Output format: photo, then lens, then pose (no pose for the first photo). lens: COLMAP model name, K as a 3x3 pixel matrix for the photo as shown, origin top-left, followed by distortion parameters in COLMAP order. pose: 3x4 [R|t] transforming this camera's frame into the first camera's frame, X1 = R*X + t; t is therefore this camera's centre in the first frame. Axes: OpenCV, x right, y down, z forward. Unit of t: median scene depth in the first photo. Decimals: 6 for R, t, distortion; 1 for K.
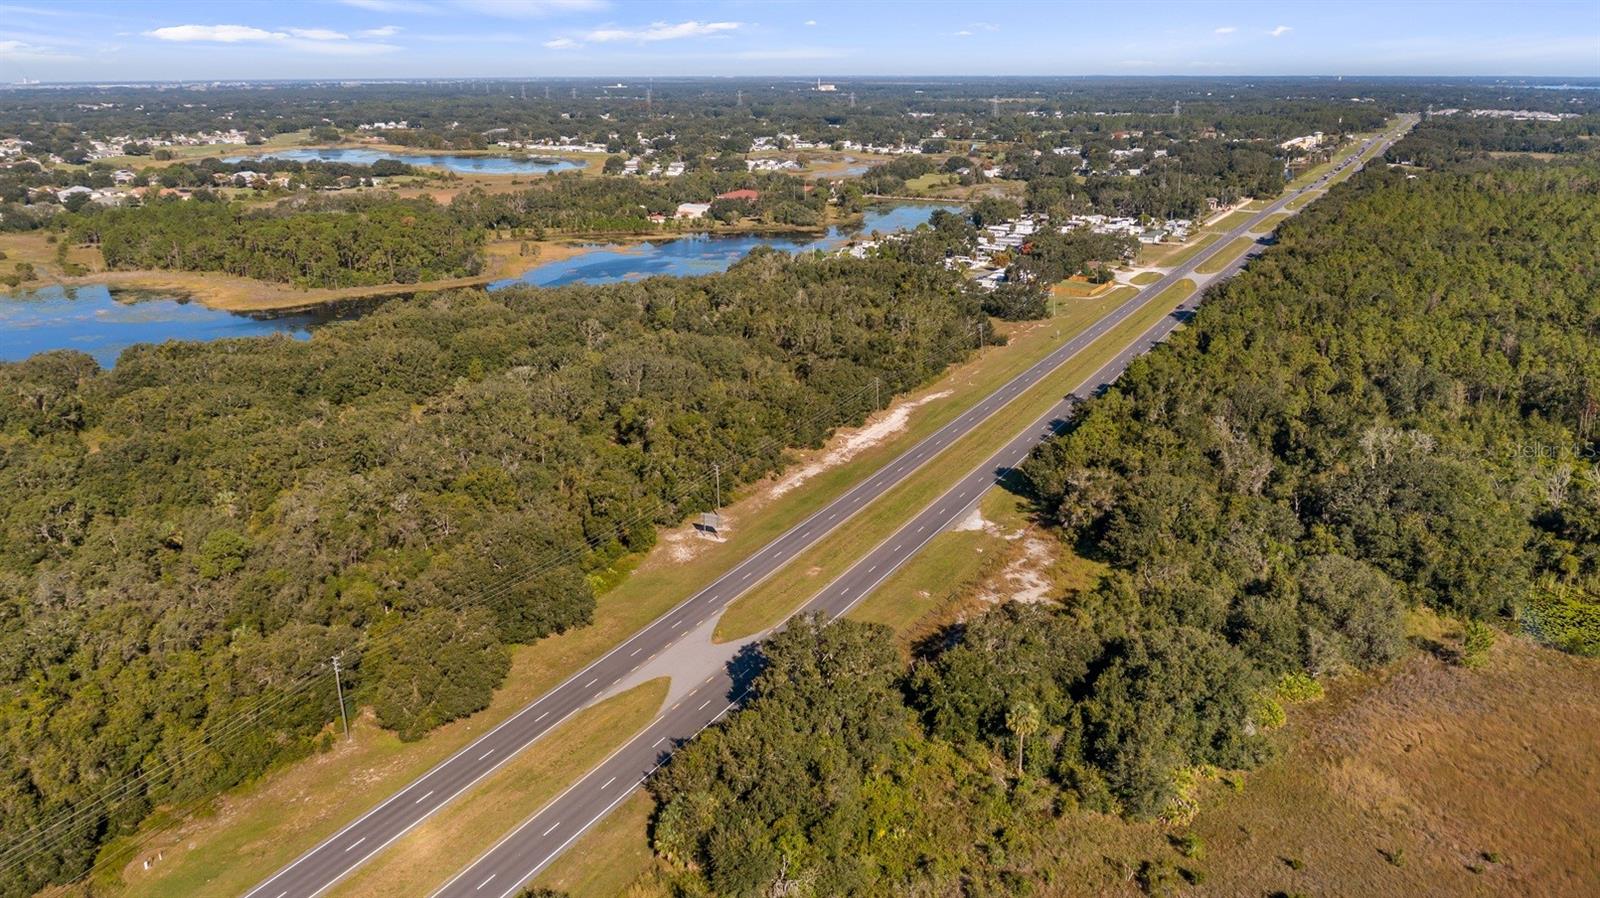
lens RADIAL K [[1262.3, 0, 800.0], [0, 1262.3, 449.0], [0, 0, 1]] dist [-0.006257, -0.001757]
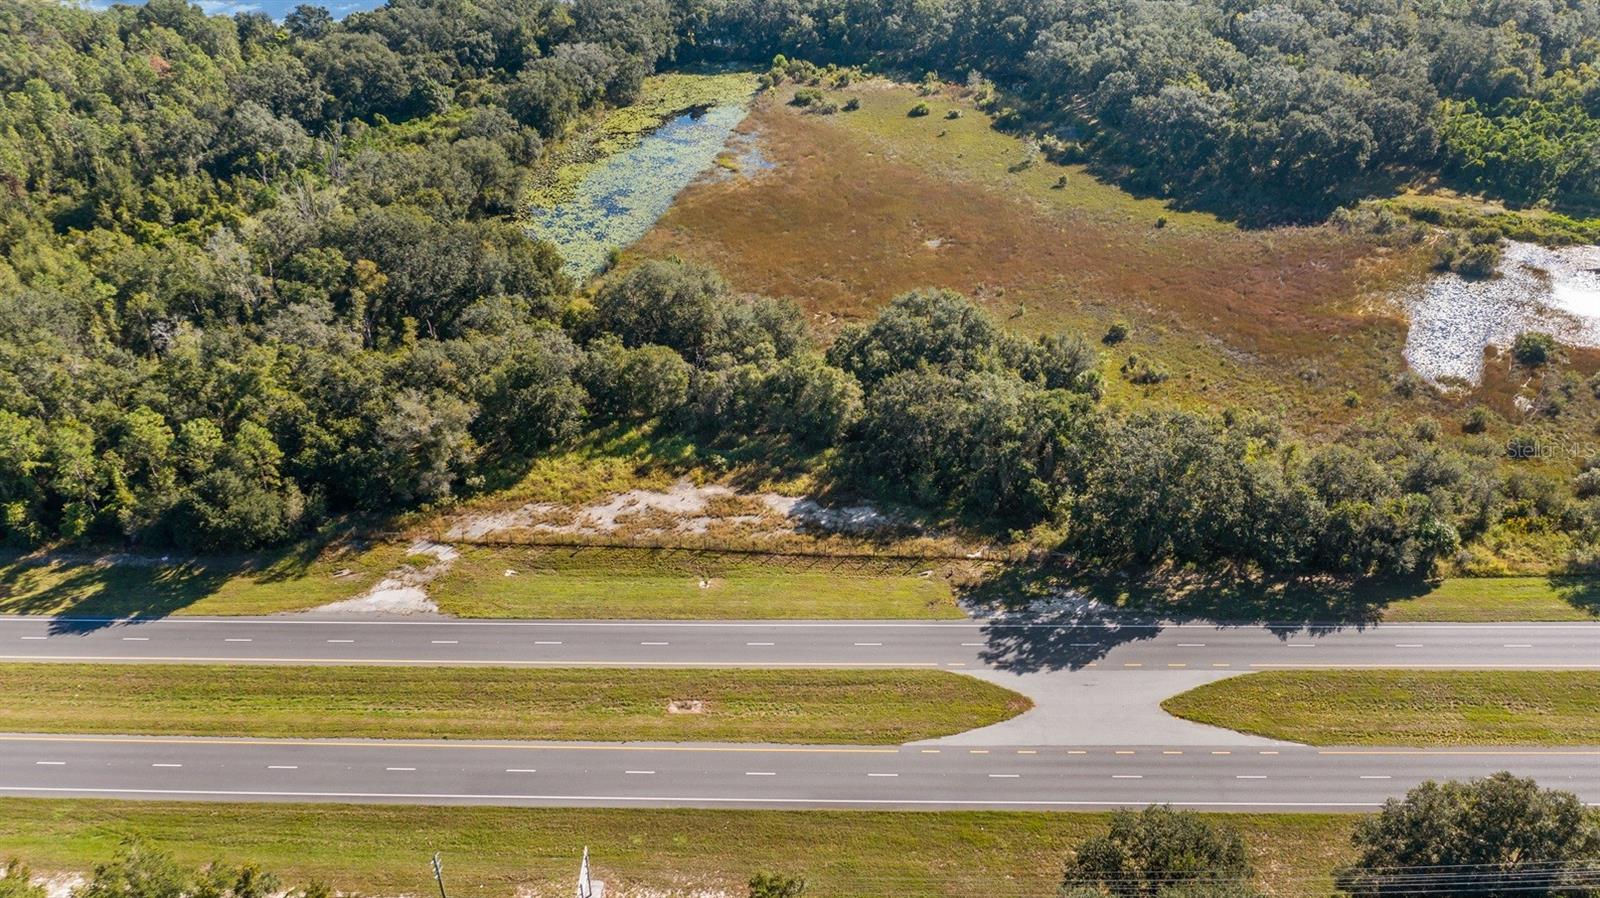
lens RADIAL K [[1262.3, 0, 800.0], [0, 1262.3, 449.0], [0, 0, 1]] dist [-0.006257, -0.001757]
pose [[-0.436392, -0.442872, 0.783216, -0.400847], [0.278367, 0.761313, 0.585588, -0.306299], [-0.855613, 0.473567, -0.208950, 1.026919]]
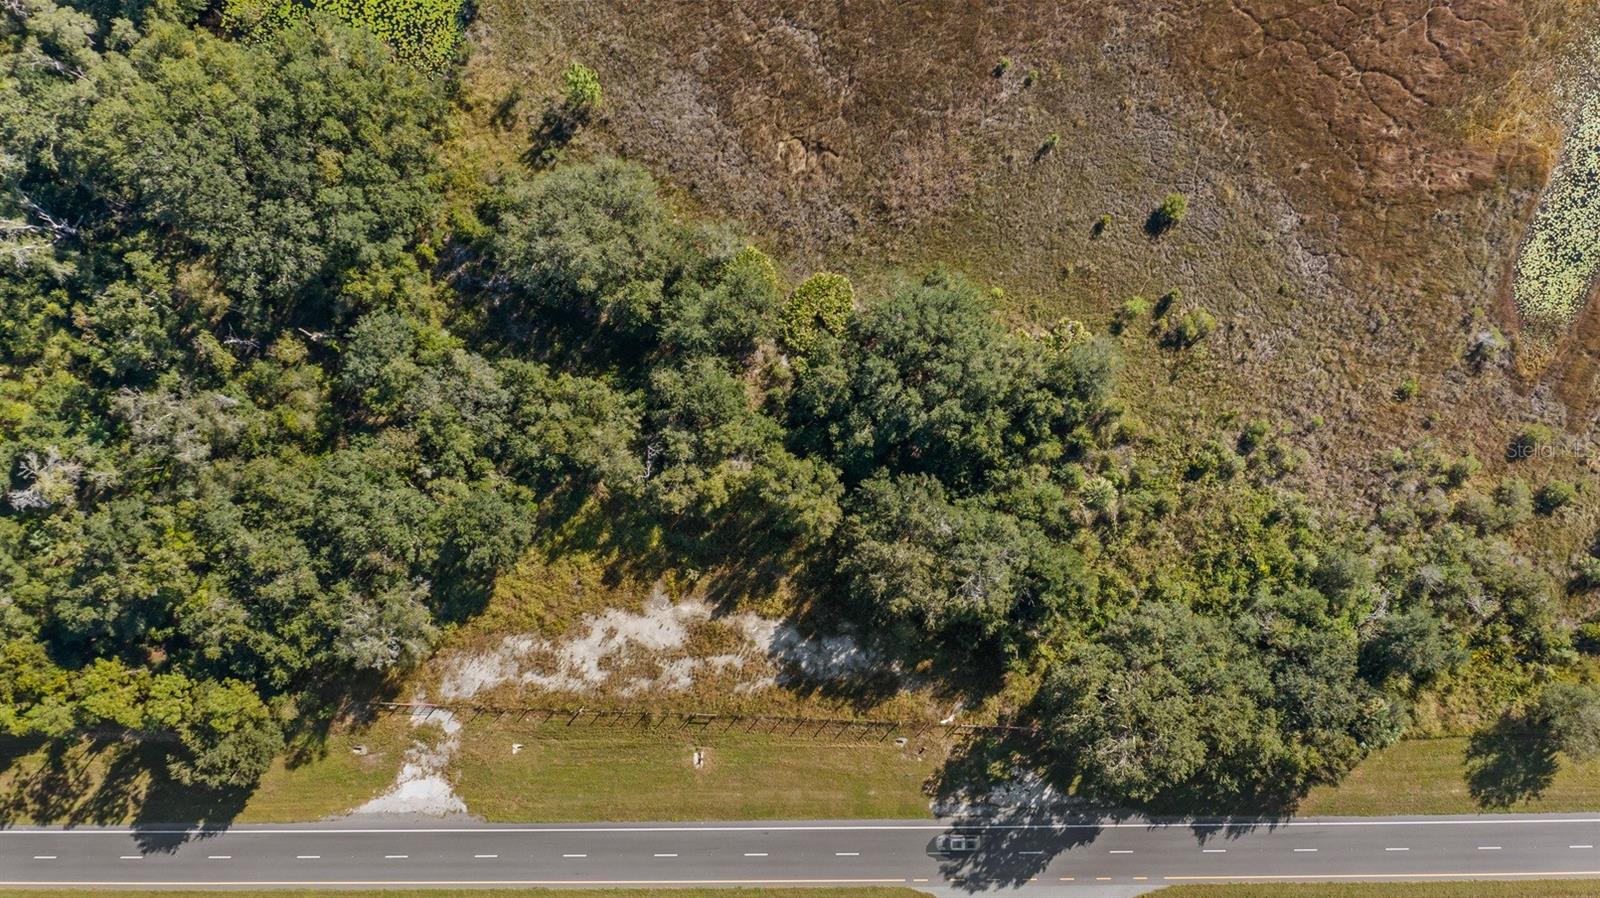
lens RADIAL K [[1262.3, 0, 800.0], [0, 1262.3, 449.0], [0, 0, 1]] dist [-0.006257, -0.001757]
pose [[-0.474728, -0.879933, 0.018731, 0.208426], [0.281062, -0.131398, 0.950652, -0.521346], [-0.834049, 0.456566, 0.309694, 0.620849]]
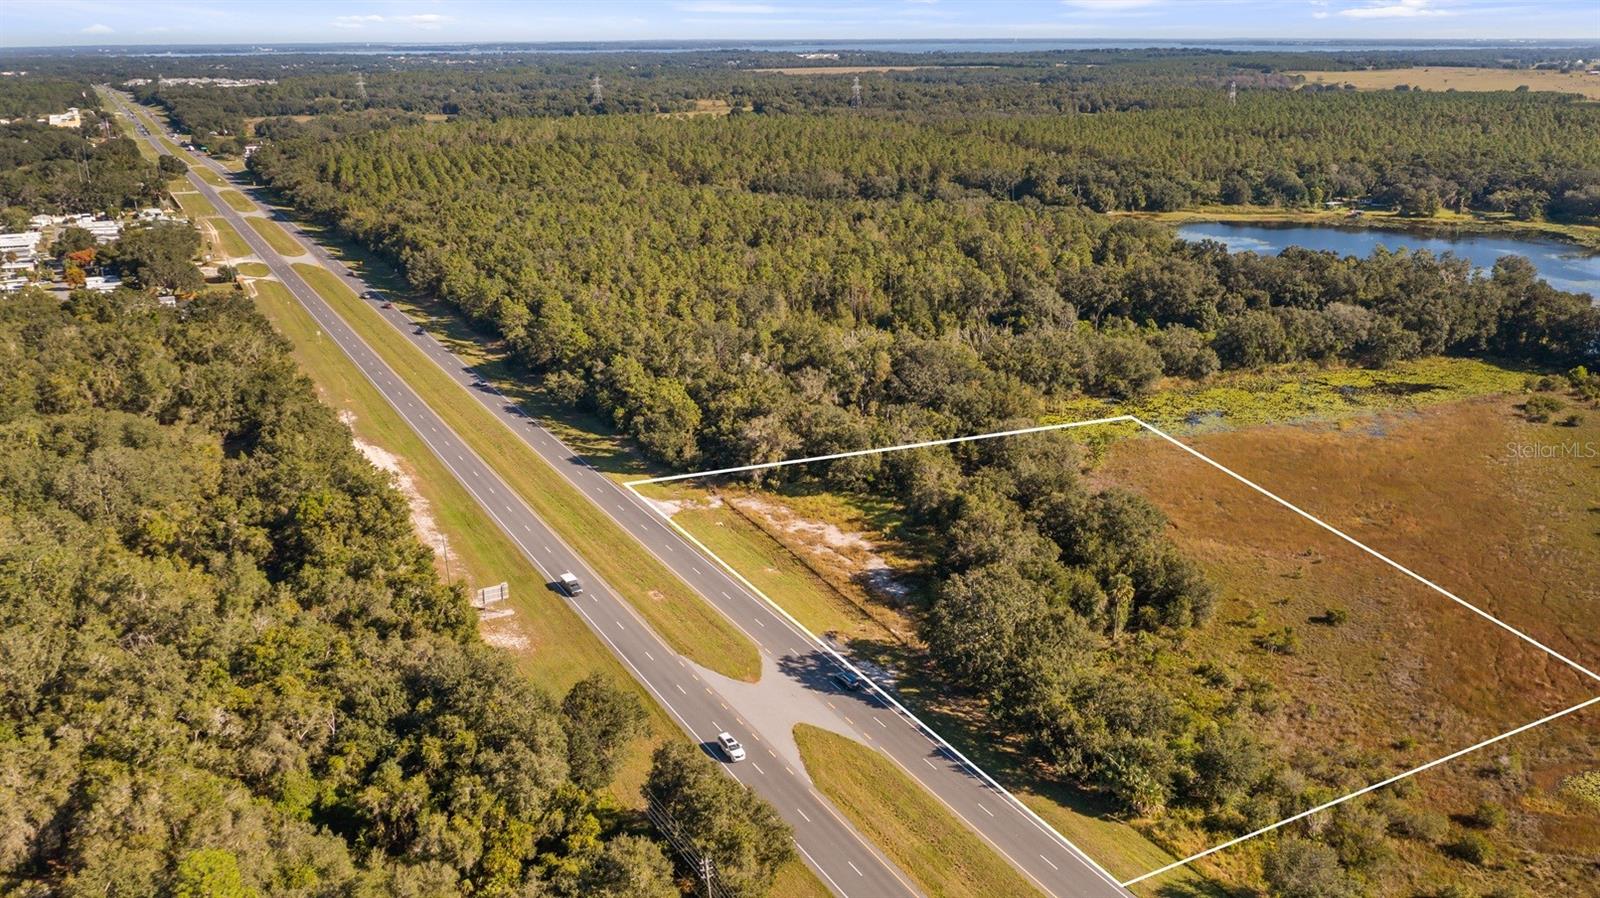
lens RADIAL K [[1262.3, 0, 800.0], [0, 1262.3, 449.0], [0, 0, 1]] dist [-0.006257, -0.001757]
pose [[0.543556, -0.259992, 0.798092, -0.631252], [0.241597, 0.959042, 0.147880, -0.112974], [-0.803852, 0.112435, 0.584107, 0.379418]]
